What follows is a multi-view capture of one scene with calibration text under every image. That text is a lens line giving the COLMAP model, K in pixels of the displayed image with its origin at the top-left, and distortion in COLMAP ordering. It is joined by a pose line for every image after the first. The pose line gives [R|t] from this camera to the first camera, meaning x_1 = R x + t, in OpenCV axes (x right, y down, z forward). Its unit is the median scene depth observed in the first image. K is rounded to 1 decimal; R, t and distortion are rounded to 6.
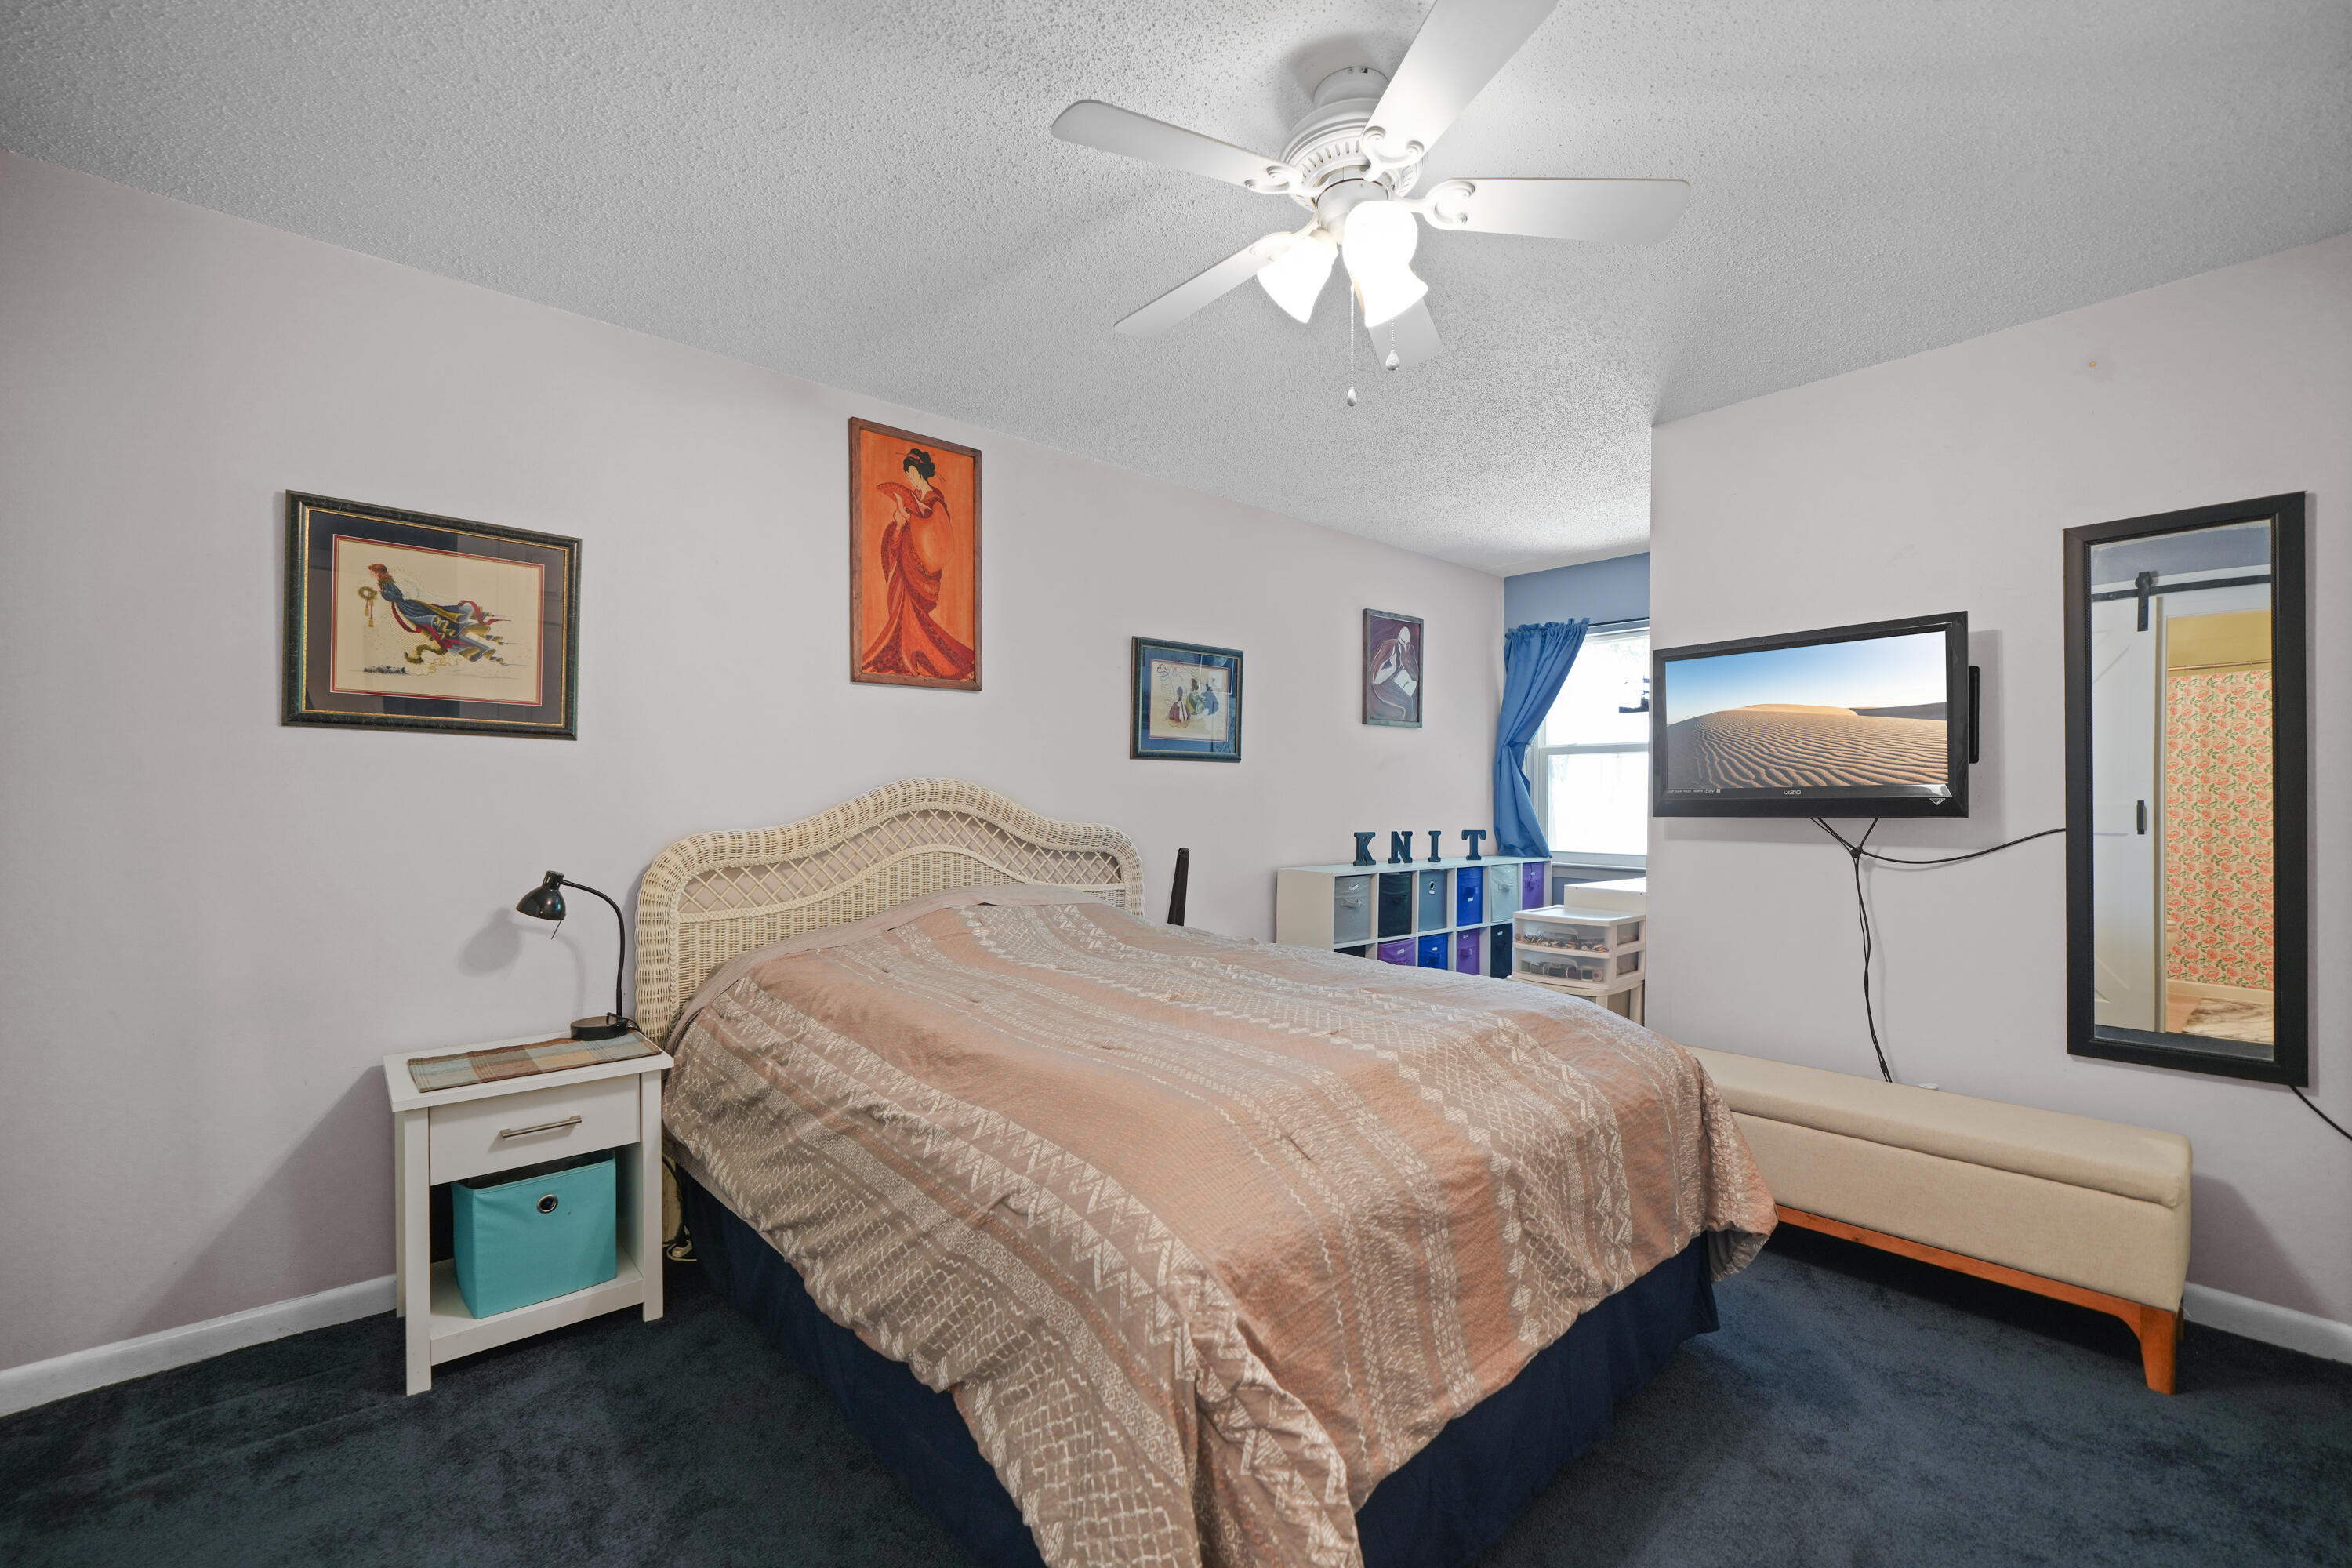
lens RADIAL K [[979.1, 0, 1161.6], [0, 979.1, 783.2], [0, 0, 1]] dist [-0.001684, -0.000021]
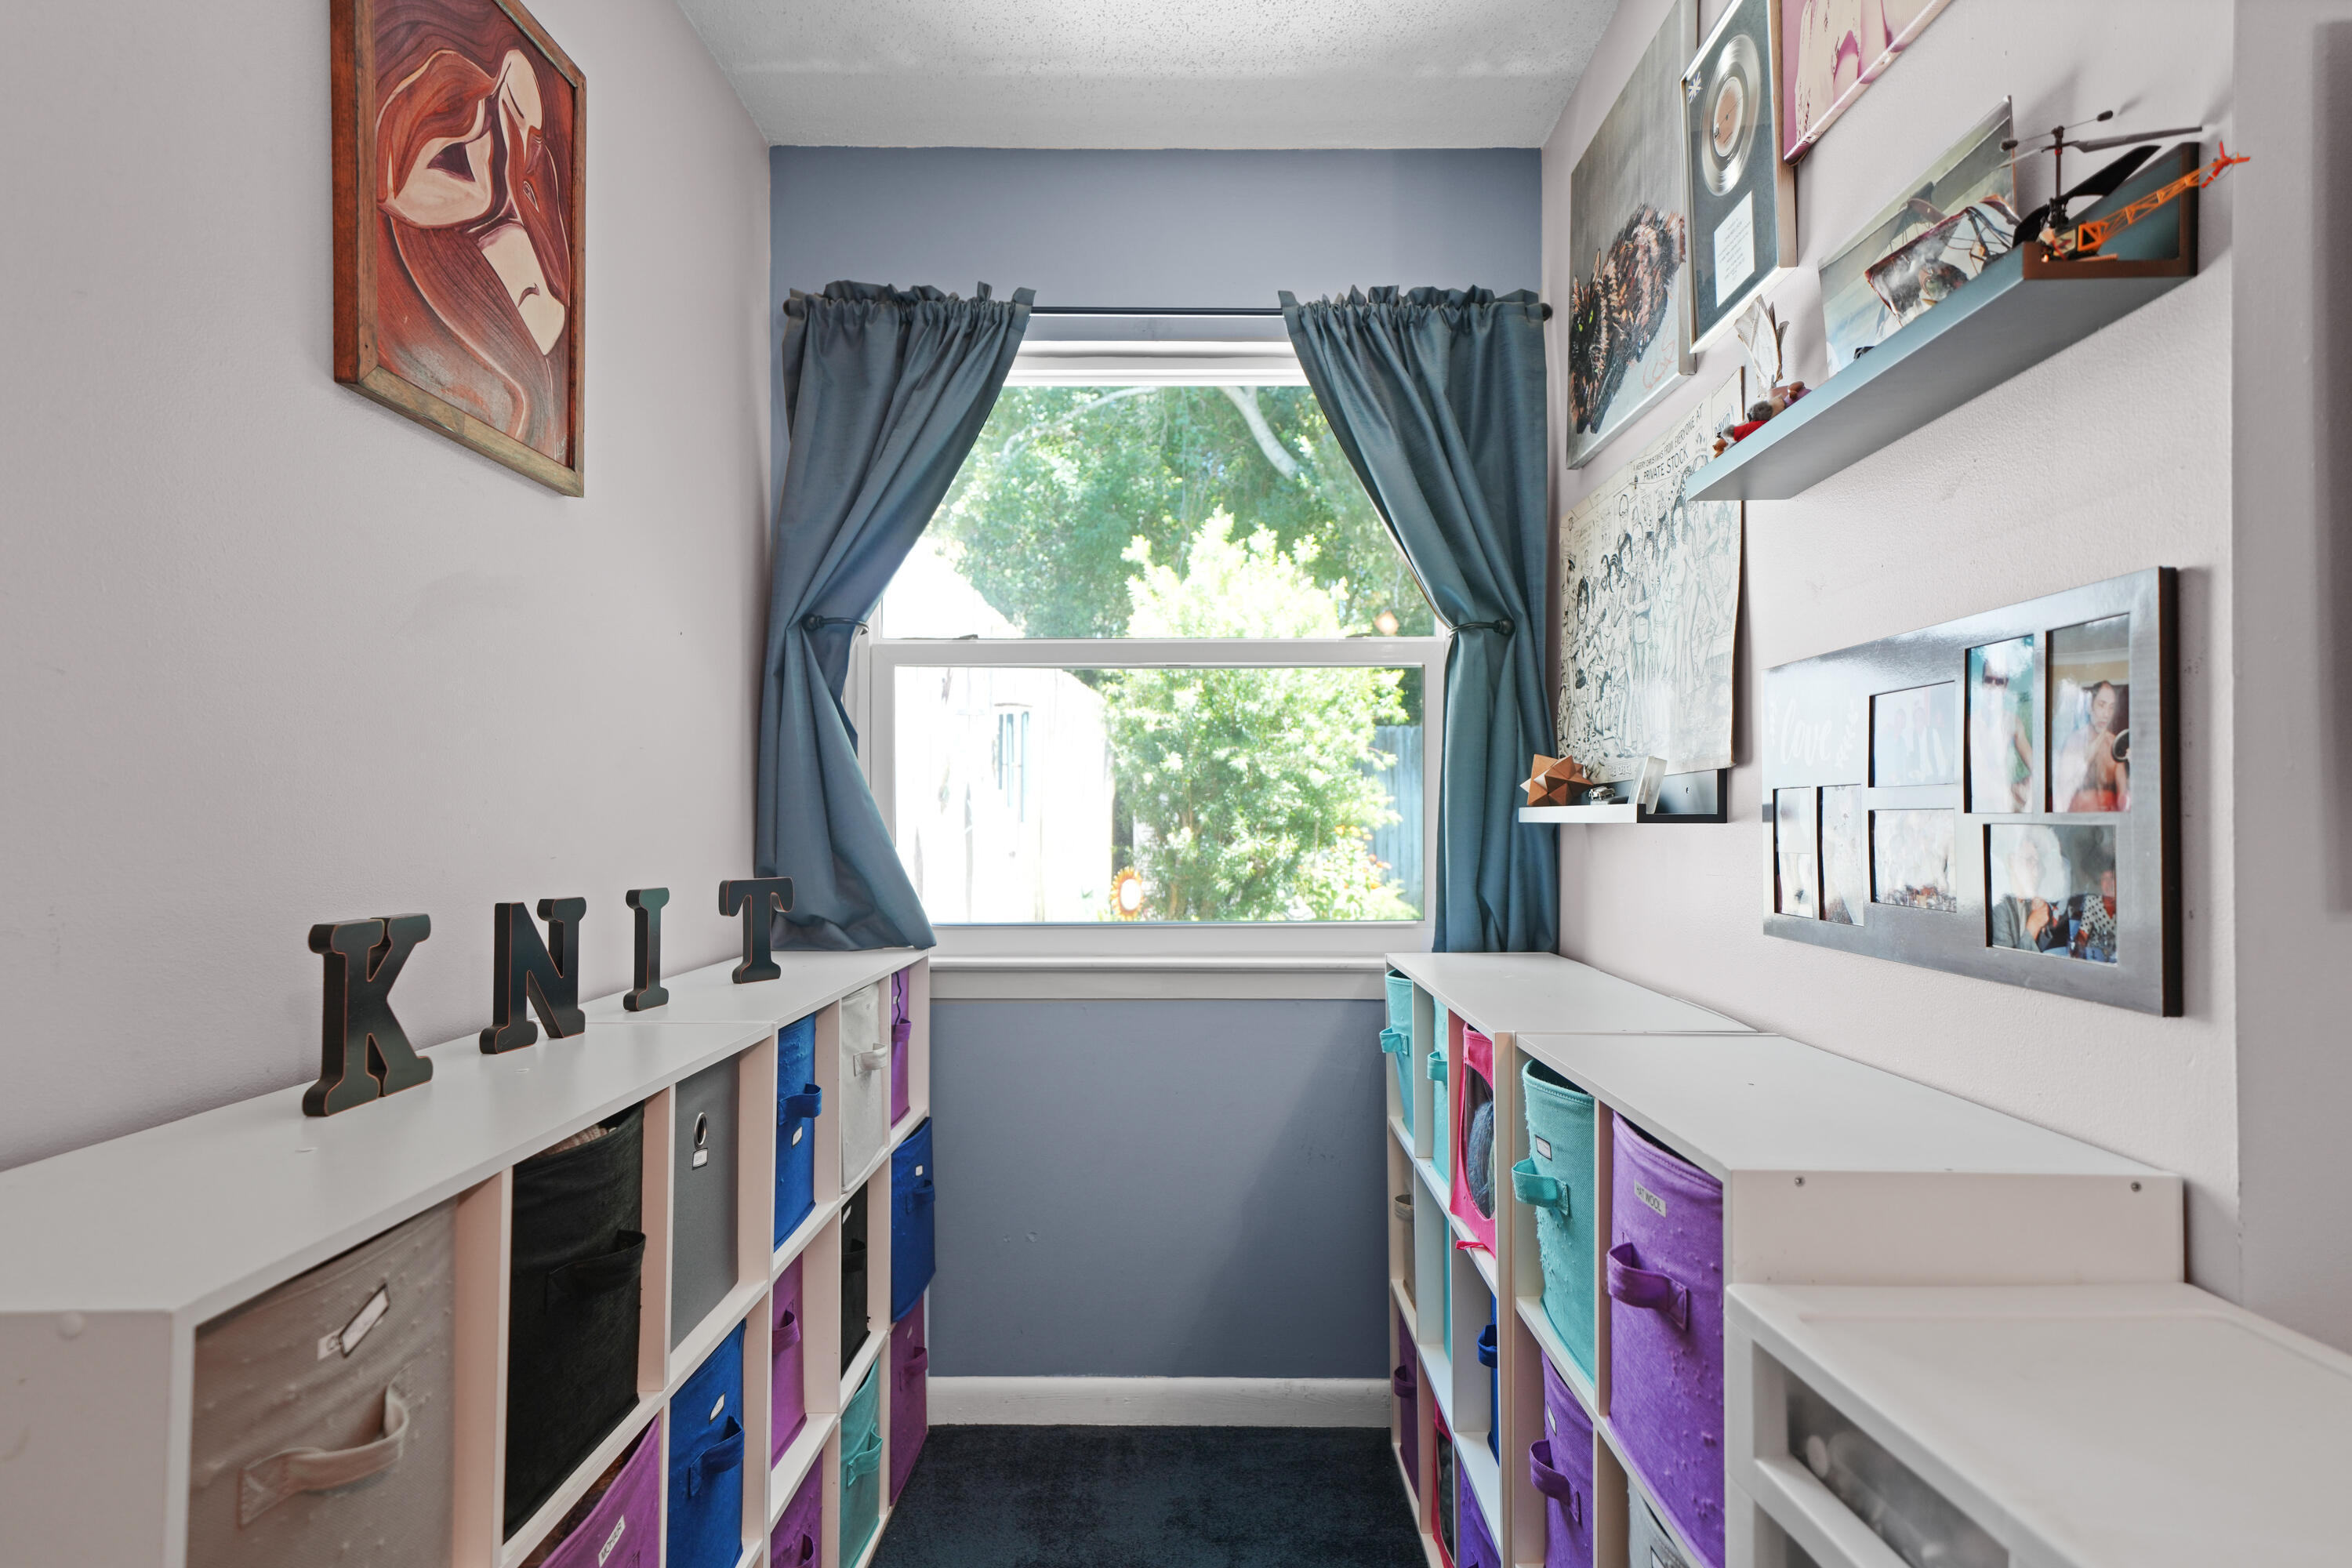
lens RADIAL K [[1314.6, 0, 1206.9], [0, 1314.6, 810.1], [0, 0, 1]] dist [0.031022, -0.000413]
pose [[0.656138, 0.001112, 0.754640, 0.115895], [-0.007540, 0.999959, 0.005082, 0.025738], [-0.754603, -0.009024, 0.656119, 0.686642]]
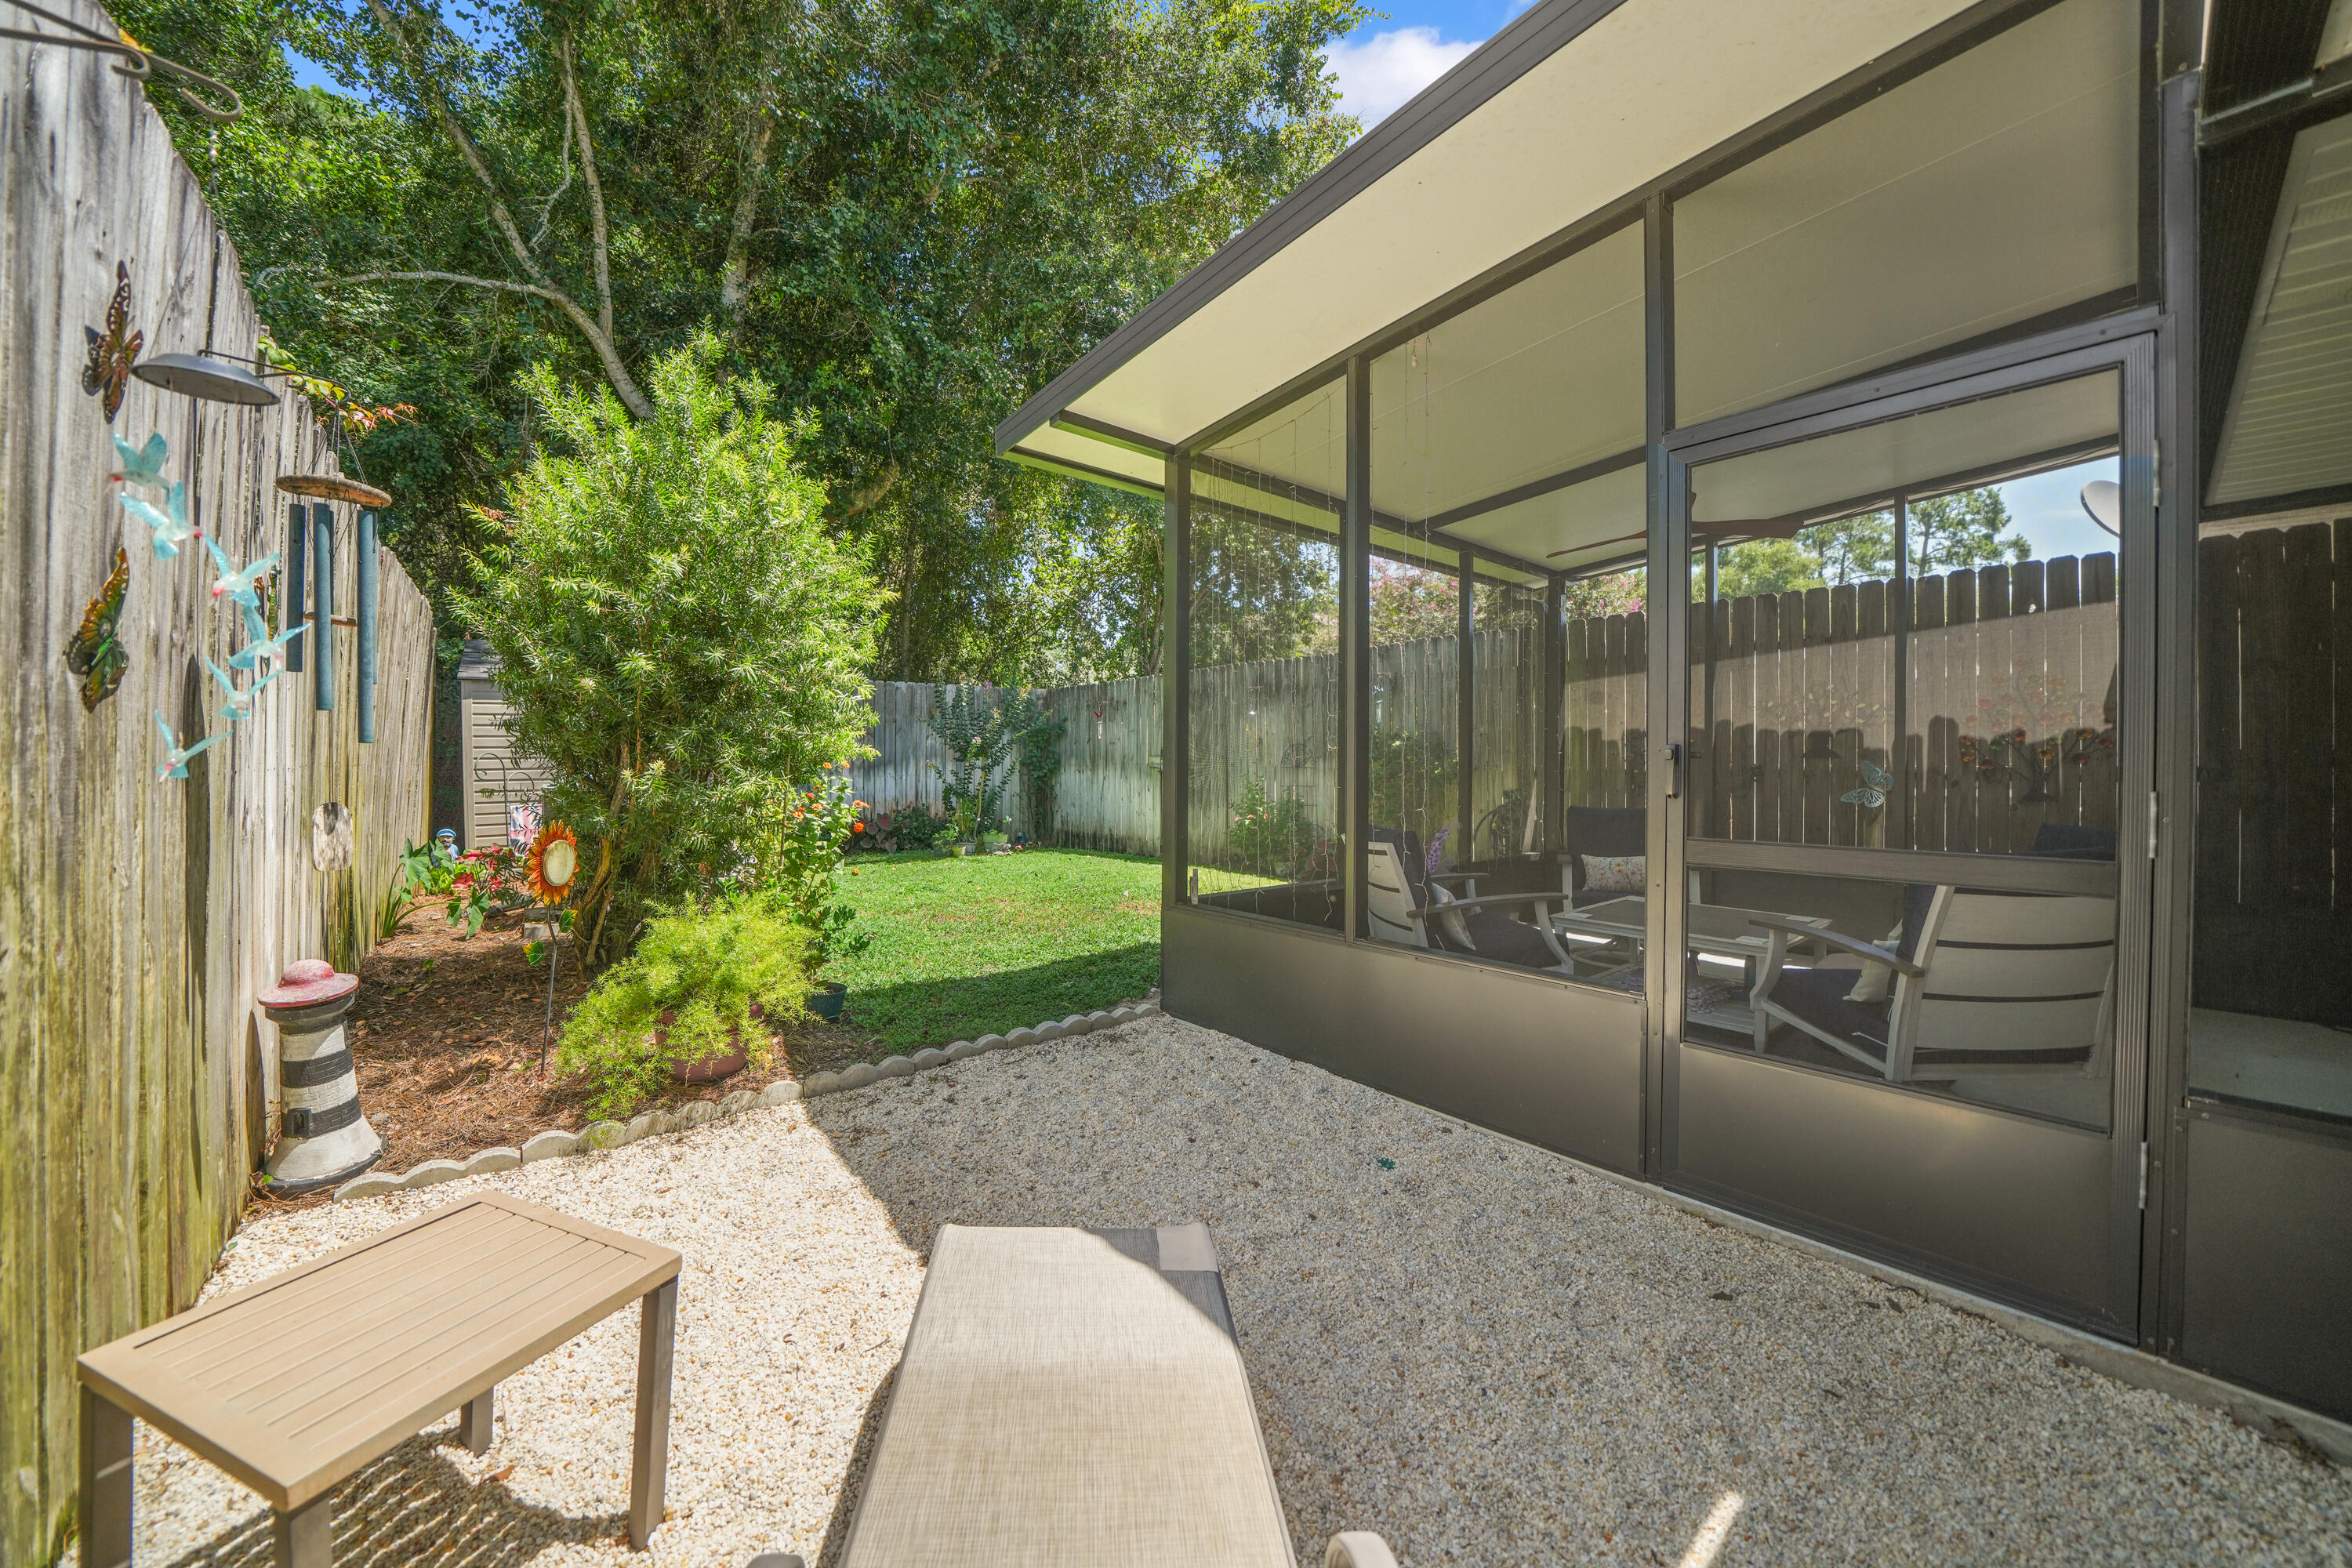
lens RADIAL K [[865.0, 0, 1188.5], [0, 865.0, 760.8], [0, 0, 1]] dist [-0.000362, -0.000057]
pose [[0.030487, 0.003924, 0.999527, 0.598814], [-0.006887, 0.999969, -0.003716, 0.056793], [-0.999511, -0.006770, 0.030513, 1.295431]]
